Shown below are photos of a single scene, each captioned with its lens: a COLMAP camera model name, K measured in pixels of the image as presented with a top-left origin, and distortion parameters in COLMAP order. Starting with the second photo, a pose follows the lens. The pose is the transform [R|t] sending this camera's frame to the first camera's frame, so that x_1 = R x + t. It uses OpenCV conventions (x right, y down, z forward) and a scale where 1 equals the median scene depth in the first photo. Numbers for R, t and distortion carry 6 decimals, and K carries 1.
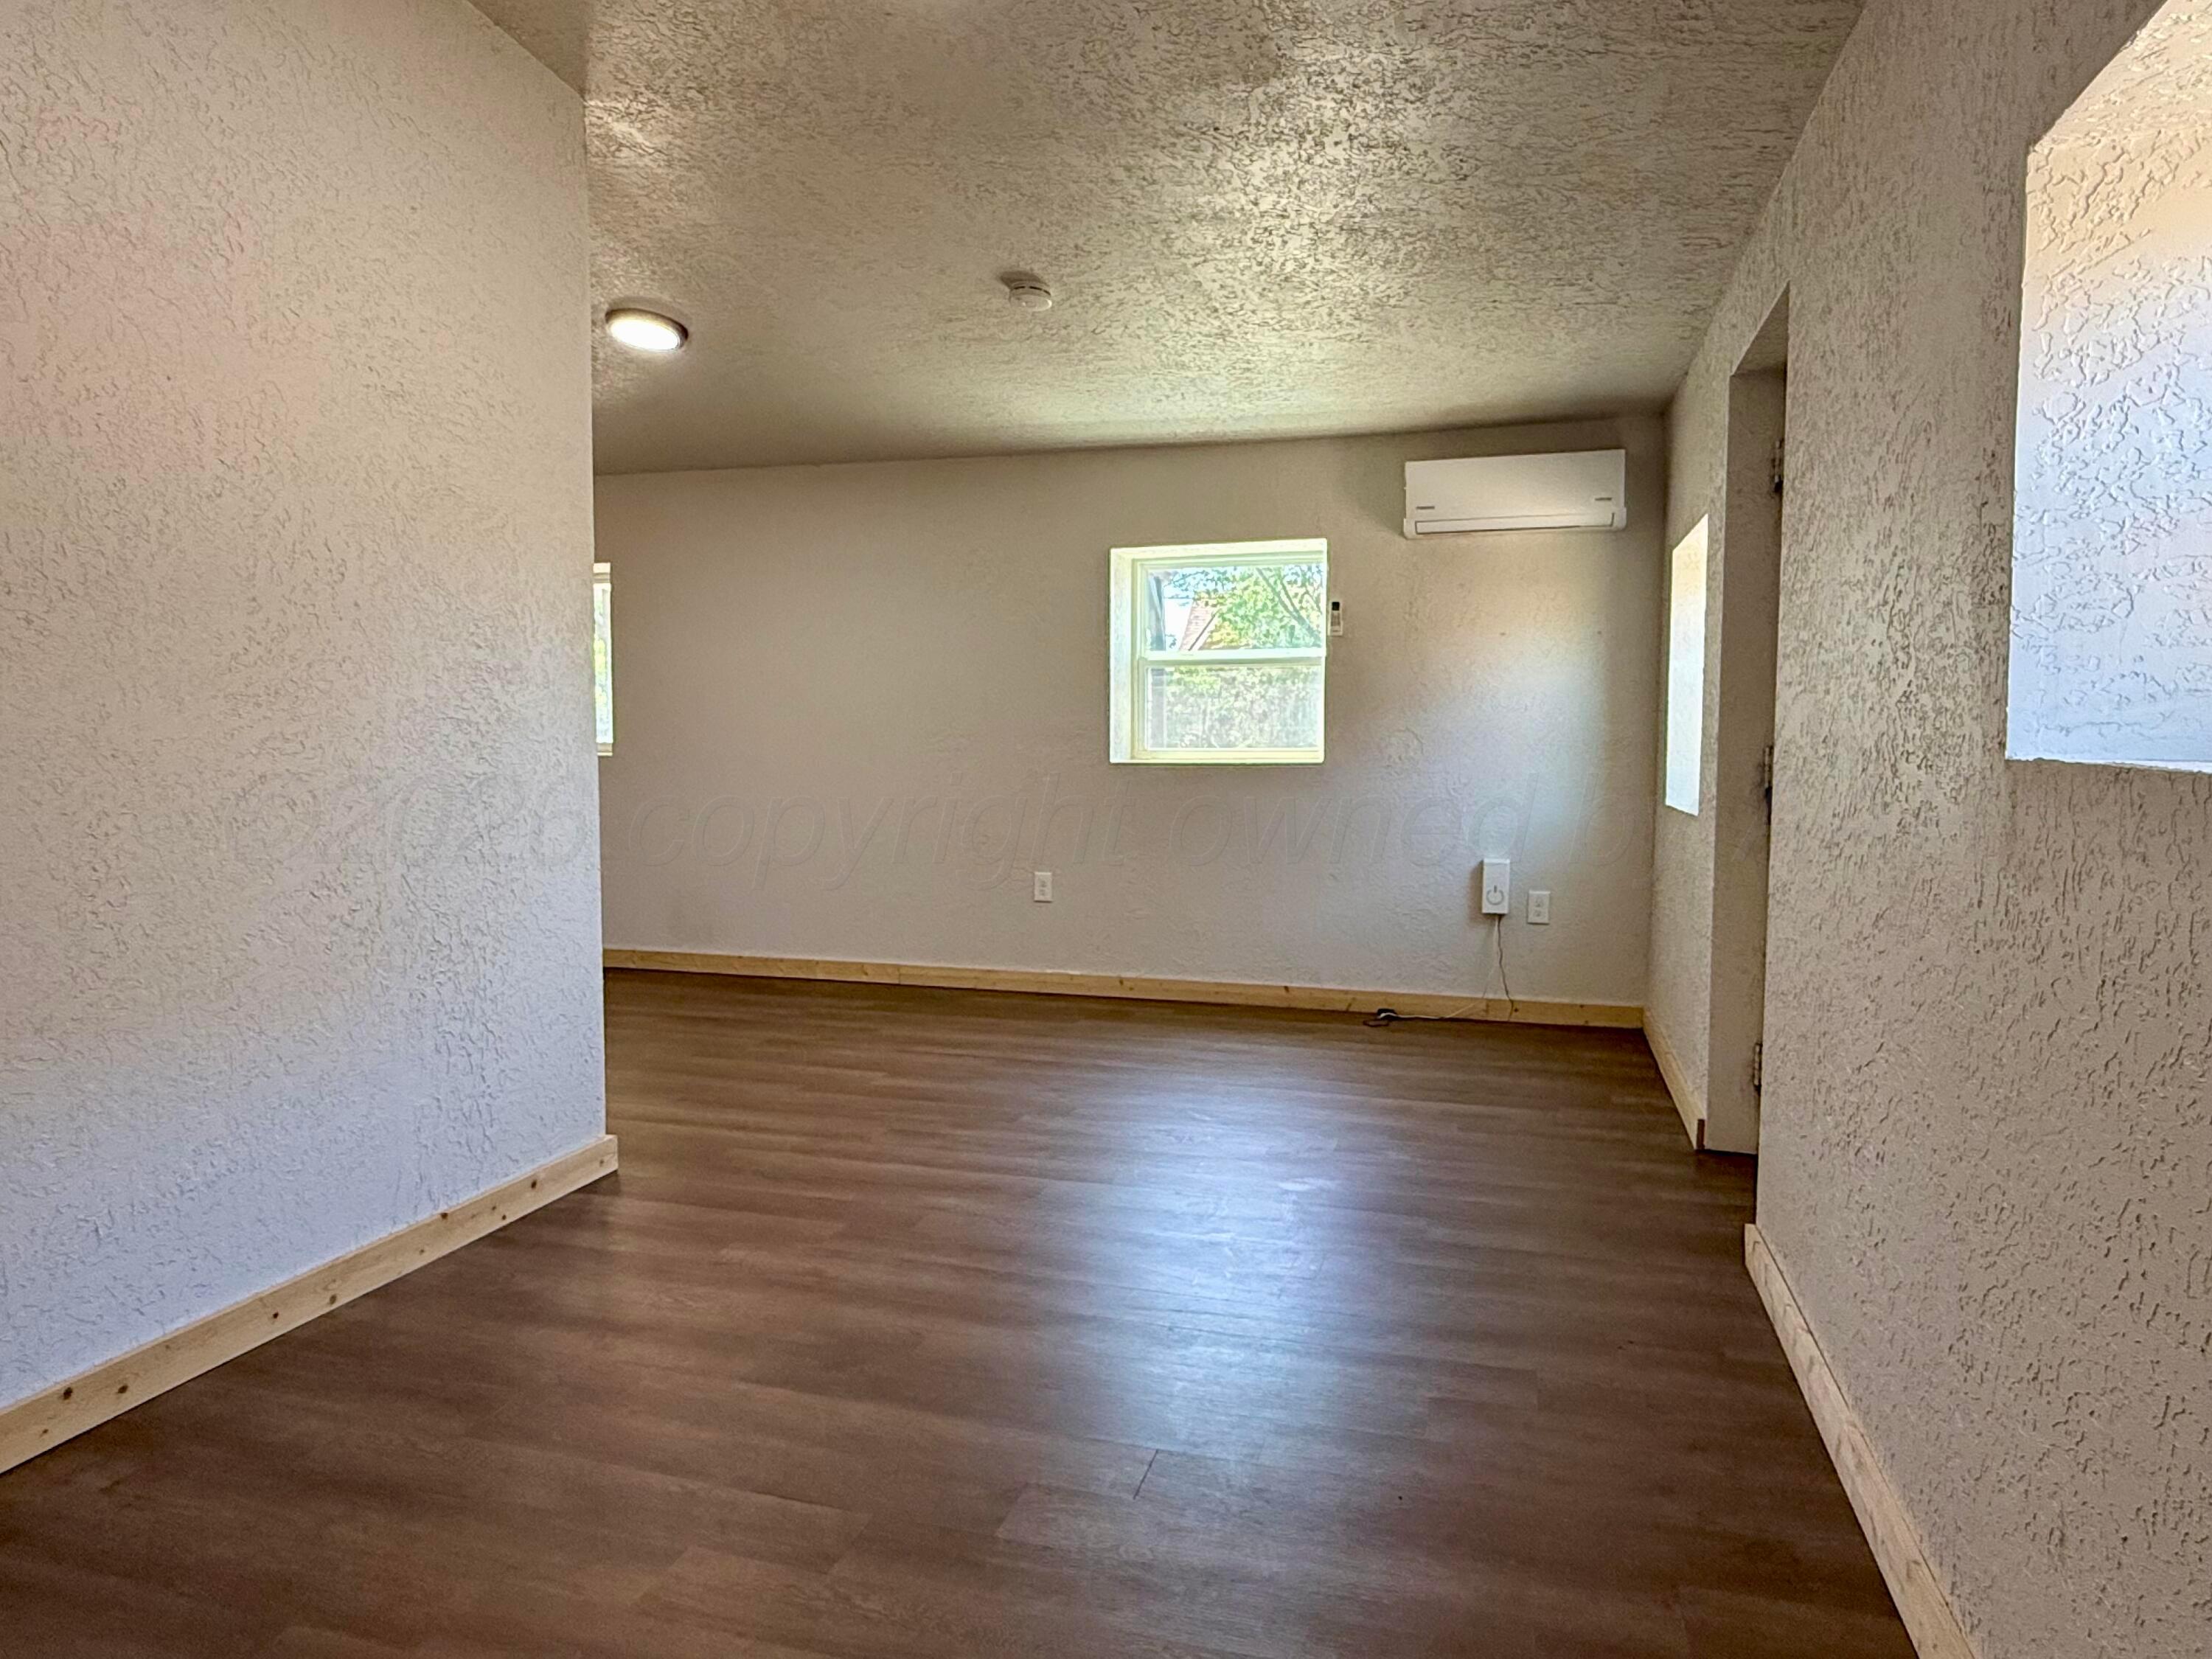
lens RADIAL K [[1410.8, 0, 1097.8], [0, 1410.8, 826.3], [0, 0, 1]] dist [-0.000053, -0.000481]
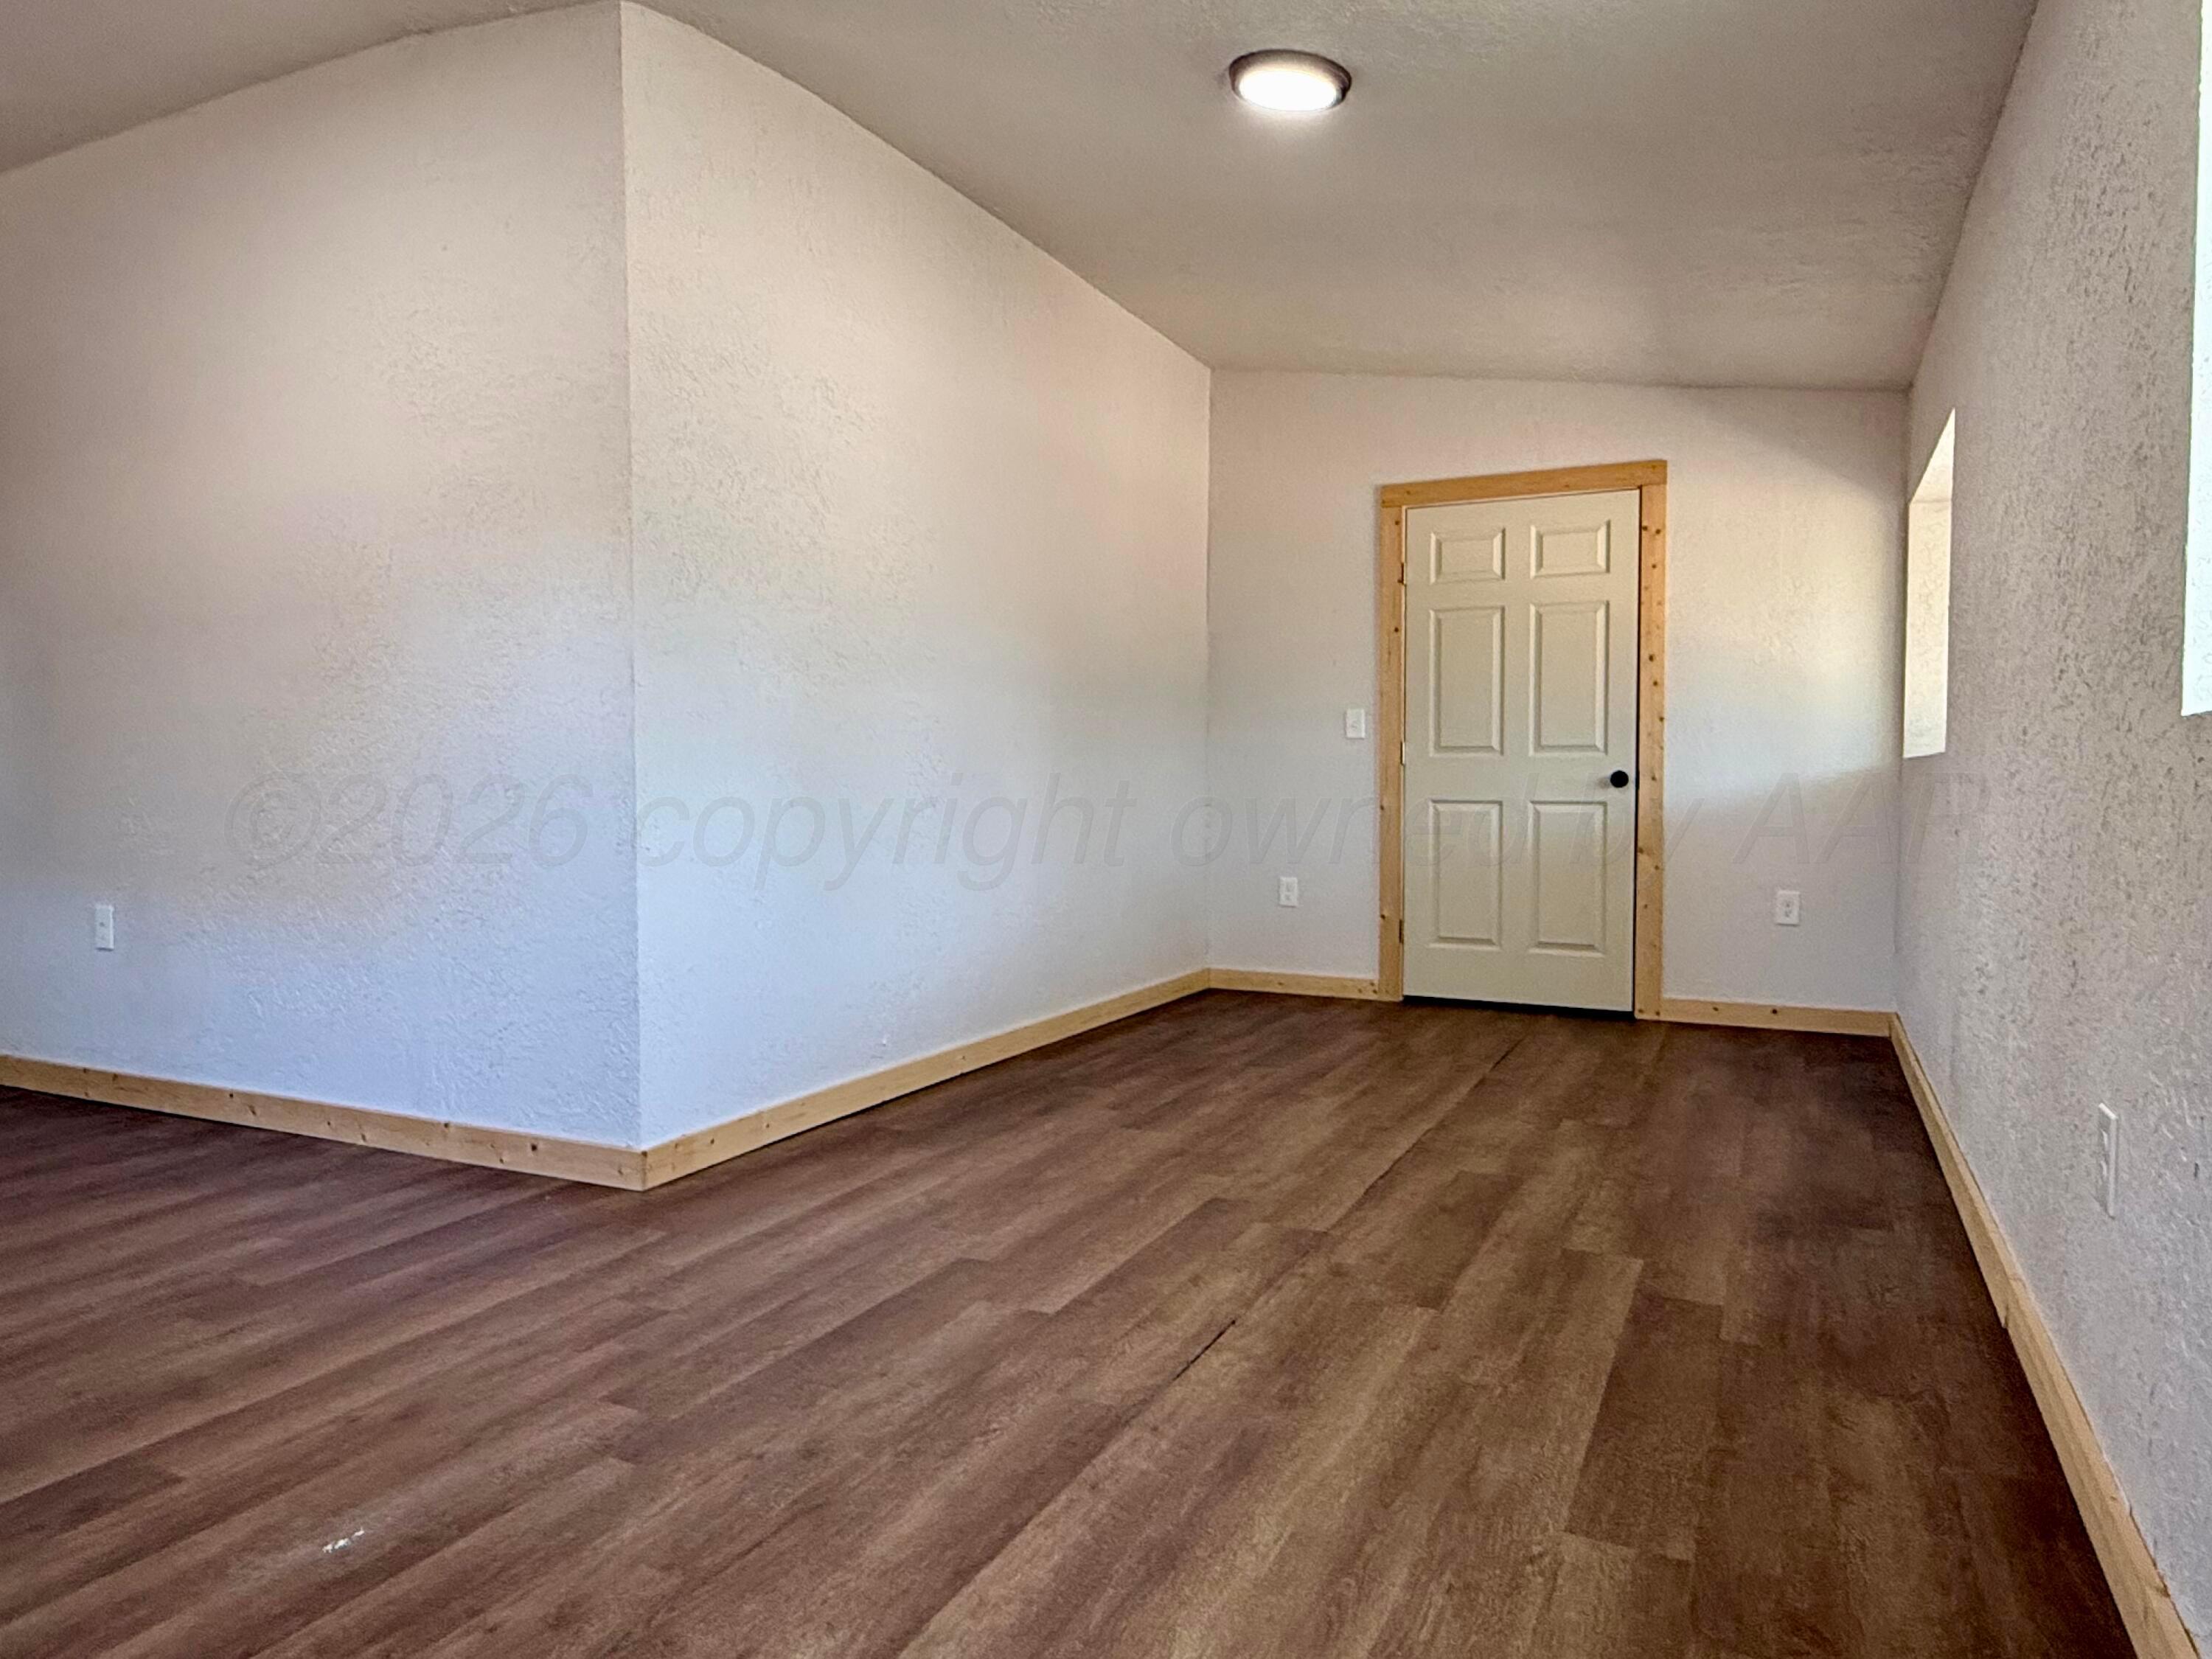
lens RADIAL K [[1410.8, 0, 1097.8], [0, 1410.8, 826.3], [0, 0, 1]] dist [-0.000053, -0.000481]
pose [[-0.169247, 0.027666, -0.985185, 0.507583], [-0.066081, 0.997038, 0.039351, -0.037277], [0.983356, 0.071762, -0.166918, 1.545303]]
